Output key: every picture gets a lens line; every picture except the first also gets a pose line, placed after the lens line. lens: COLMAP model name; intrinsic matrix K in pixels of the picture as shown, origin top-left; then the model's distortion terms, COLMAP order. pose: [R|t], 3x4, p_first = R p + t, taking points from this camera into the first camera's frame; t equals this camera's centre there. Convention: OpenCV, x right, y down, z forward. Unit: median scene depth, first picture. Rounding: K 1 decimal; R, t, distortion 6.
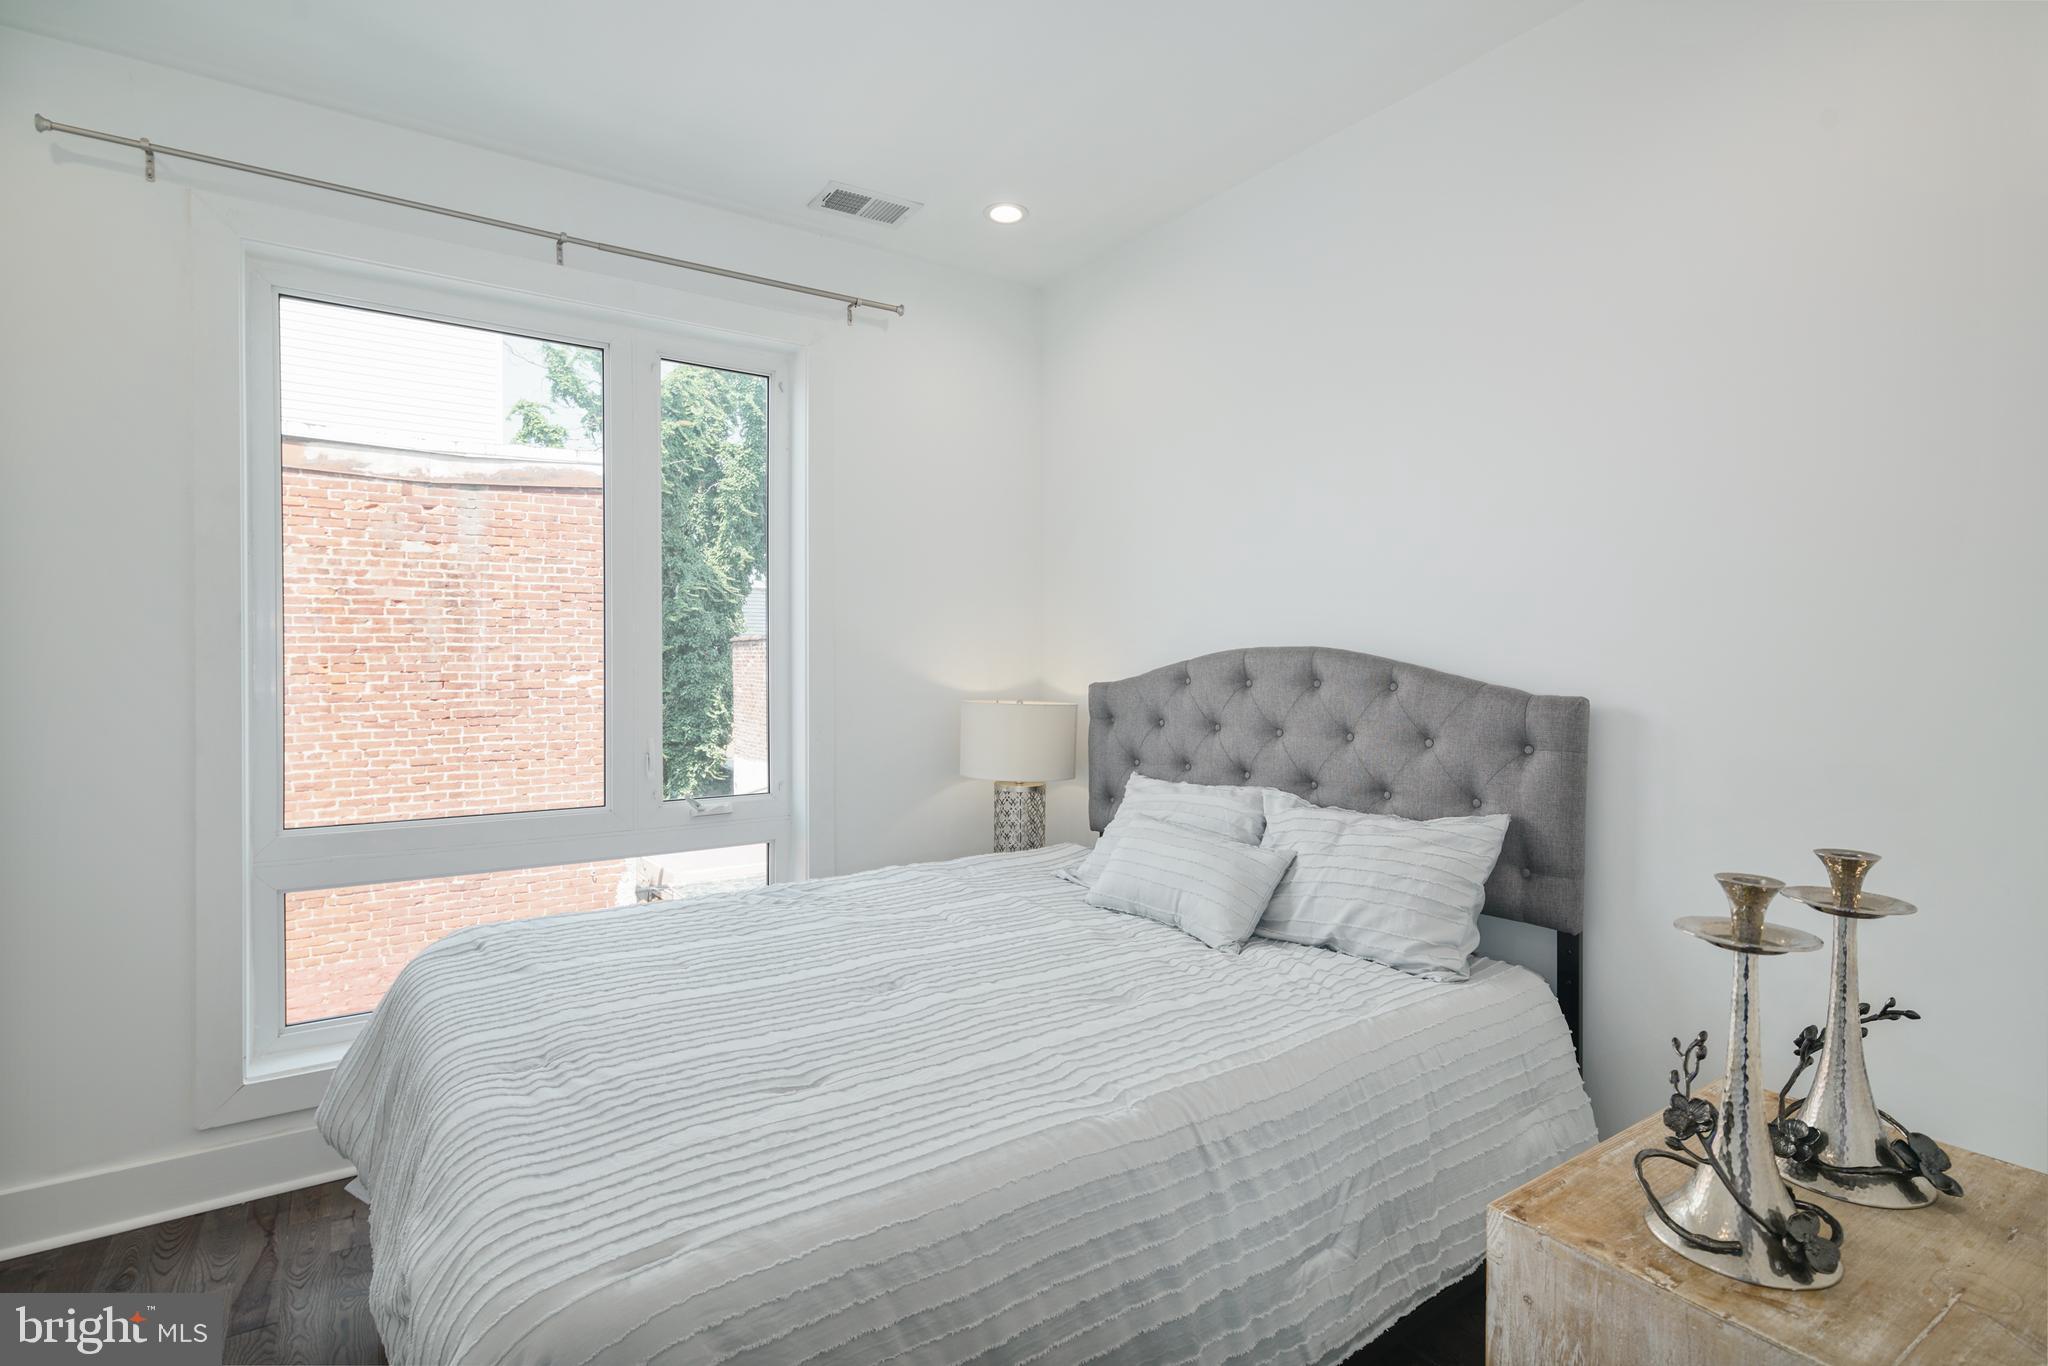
lens RADIAL K [[1012.1, 0, 1013.0], [0, 1012.1, 666.8], [0, 0, 1]] dist [0.002152, -0.000898]
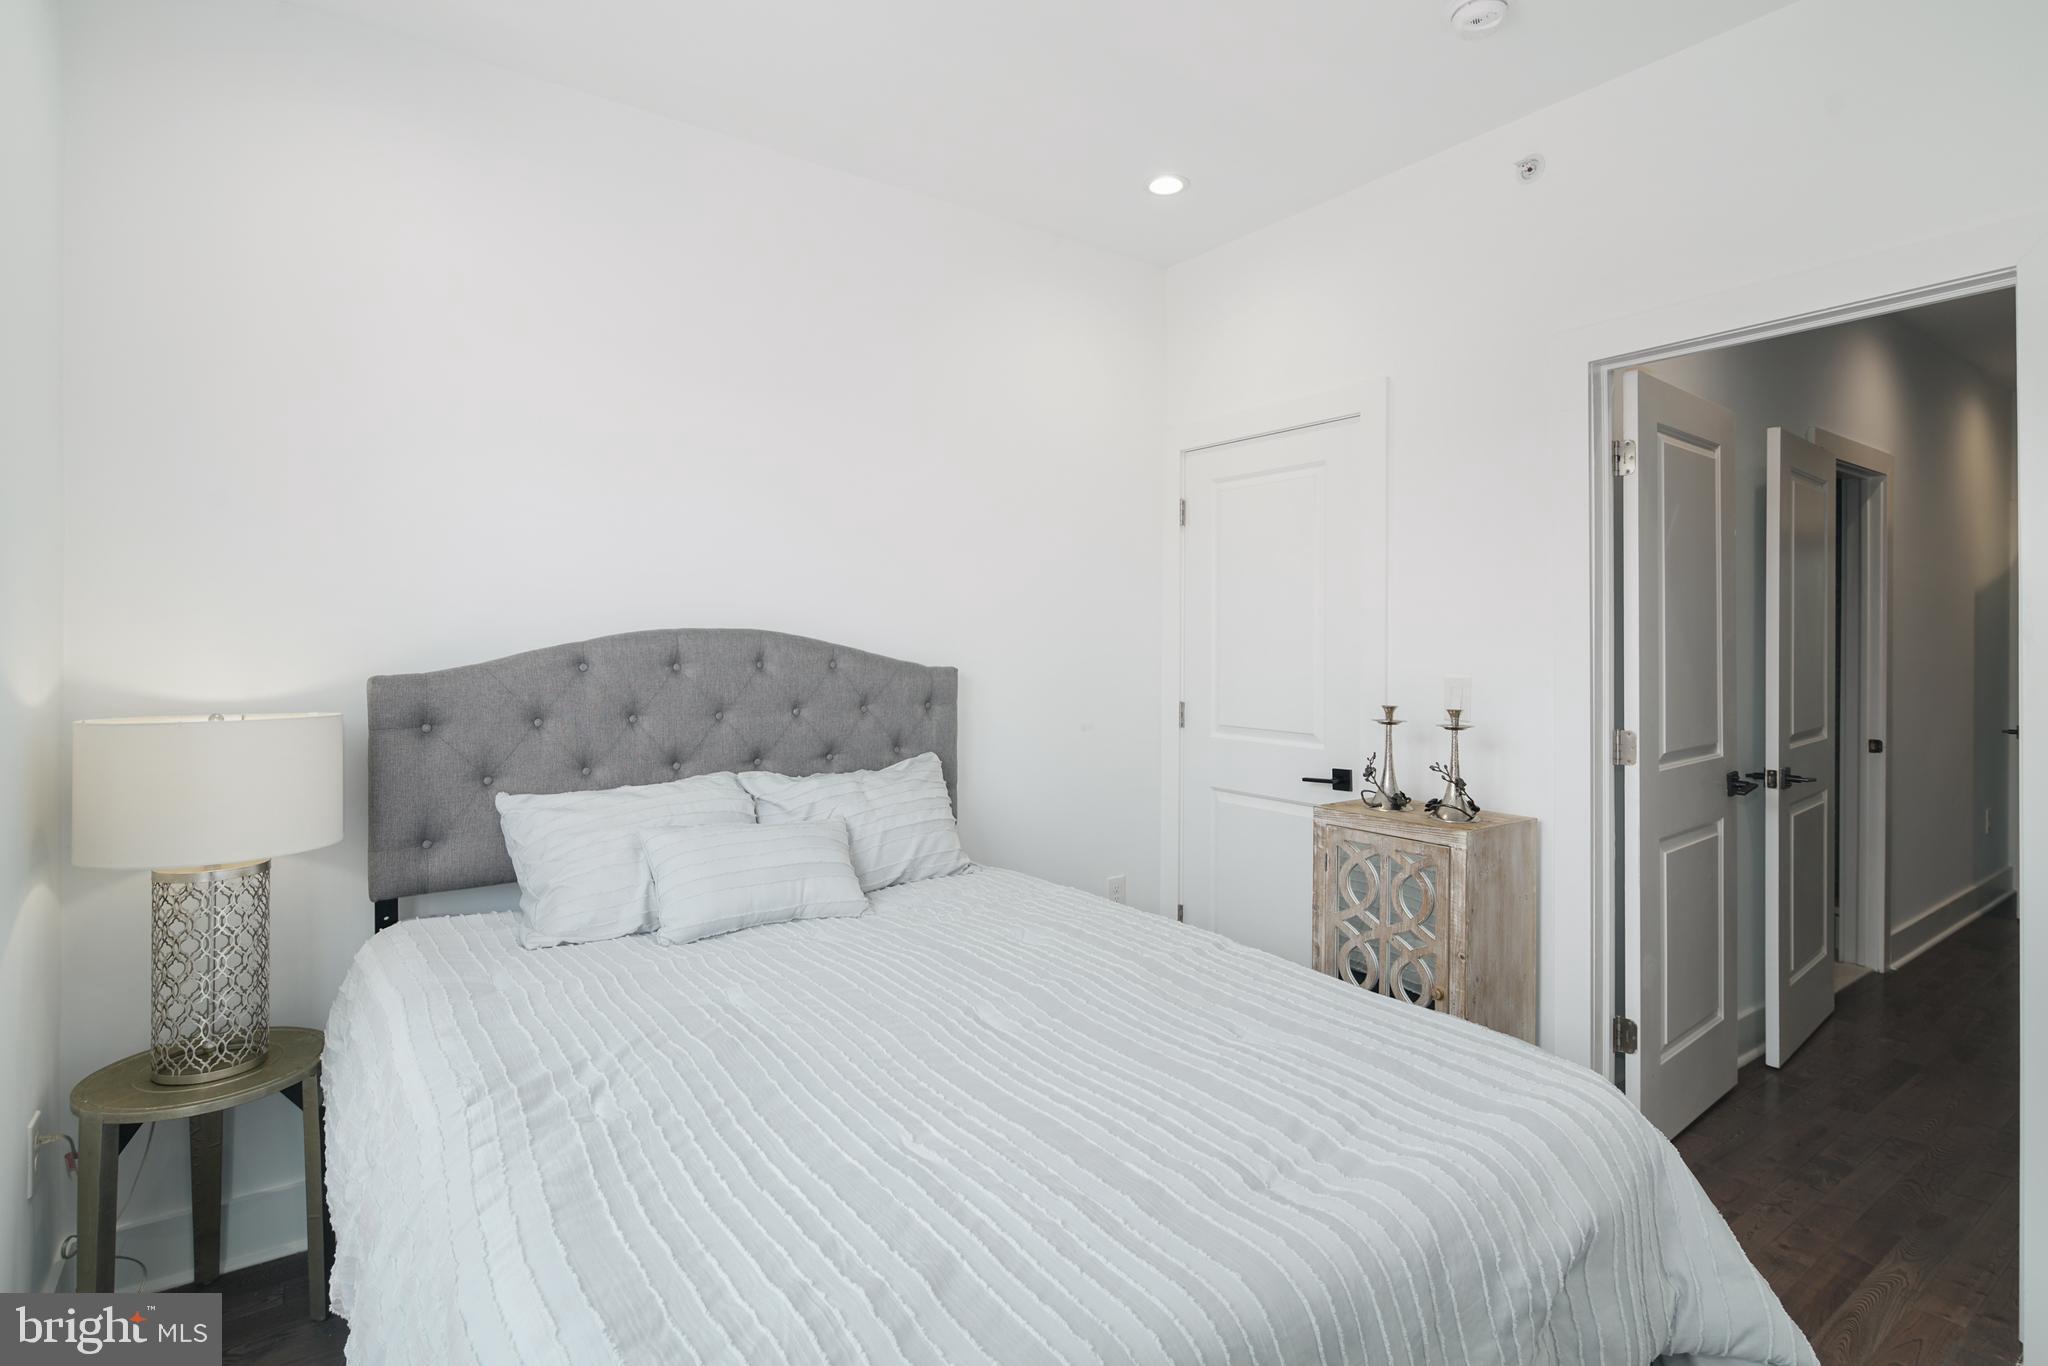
lens RADIAL K [[1012.1, 0, 1013.0], [0, 1012.1, 666.8], [0, 0, 1]] dist [0.002152, -0.000898]
pose [[-0.023627, -0.034605, 0.999122, -0.730697], [-0.003061, 0.999399, 0.034542, -0.017651], [-0.999716, -0.002242, -0.023719, 0.733412]]
